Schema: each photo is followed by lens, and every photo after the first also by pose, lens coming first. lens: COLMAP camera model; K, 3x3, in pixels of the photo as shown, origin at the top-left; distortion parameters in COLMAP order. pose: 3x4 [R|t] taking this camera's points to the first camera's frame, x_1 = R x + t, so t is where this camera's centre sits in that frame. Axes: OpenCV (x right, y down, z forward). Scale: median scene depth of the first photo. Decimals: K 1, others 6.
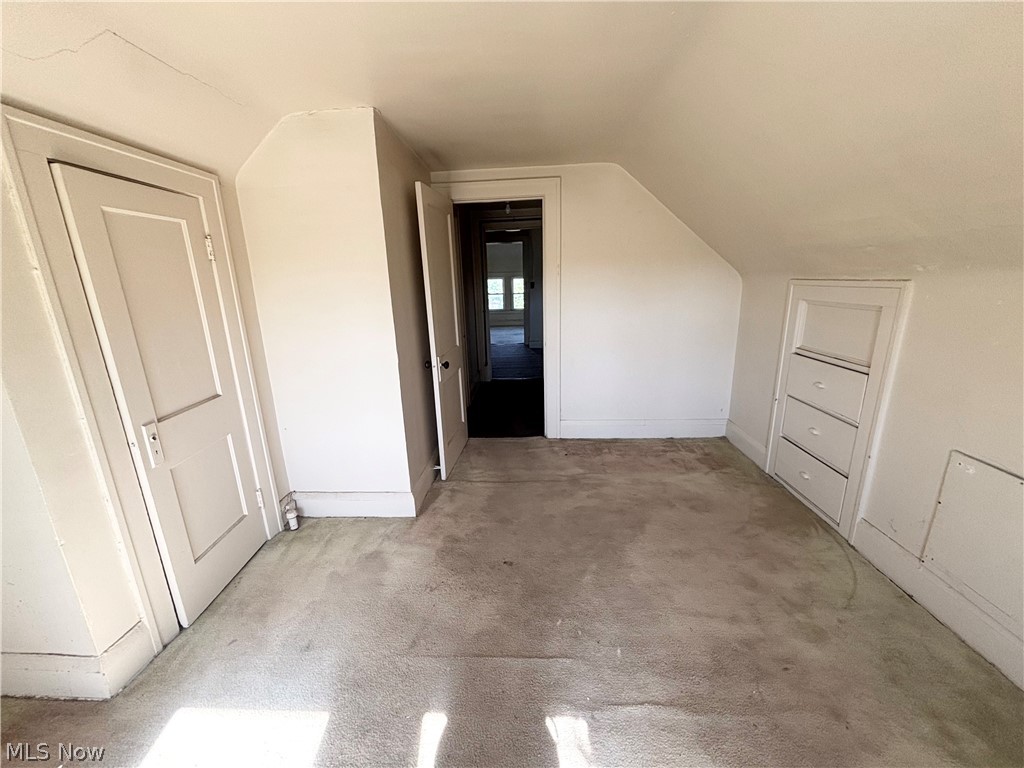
lens RADIAL K [[412.2, 0, 510.6], [0, 412.2, 384.7], [0, 0, 1]] dist [-0.002989, -0.000101]
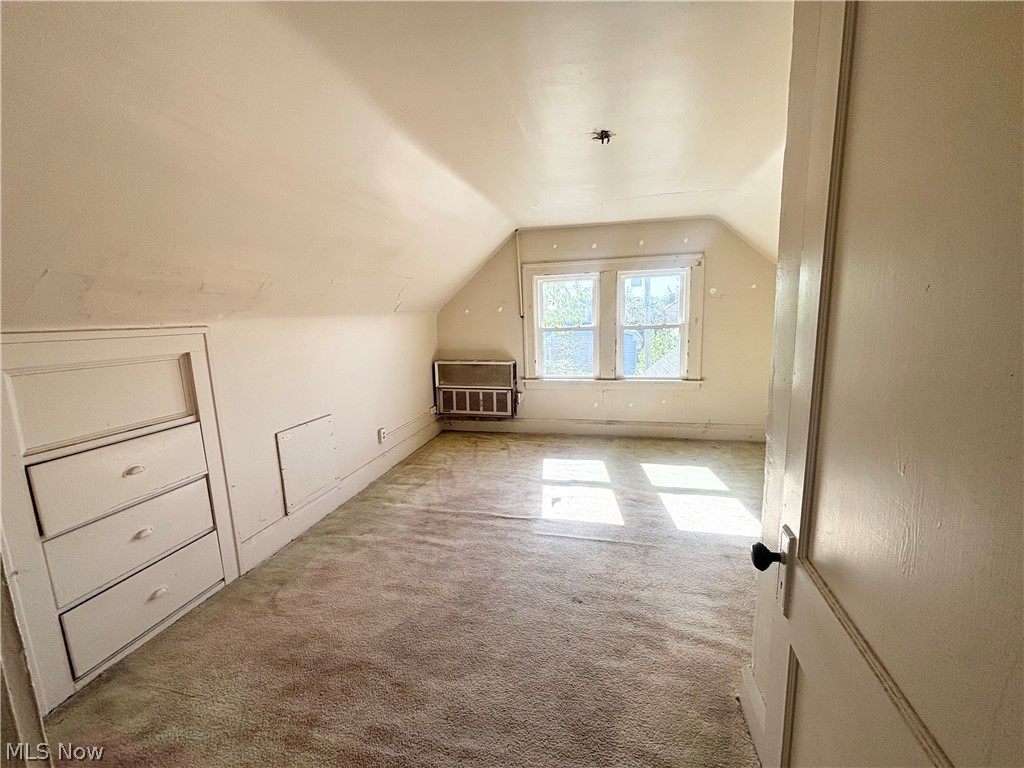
lens RADIAL K [[412.2, 0, 513.9], [0, 412.2, 381.5], [0, 0, 1]] dist [-0.002989, -0.000101]
pose [[-0.980700, 0.036964, 0.191993, -0.069778], [0.111456, 0.912484, 0.393638, -0.444500], [-0.160641, 0.407439, -0.898993, 1.851311]]
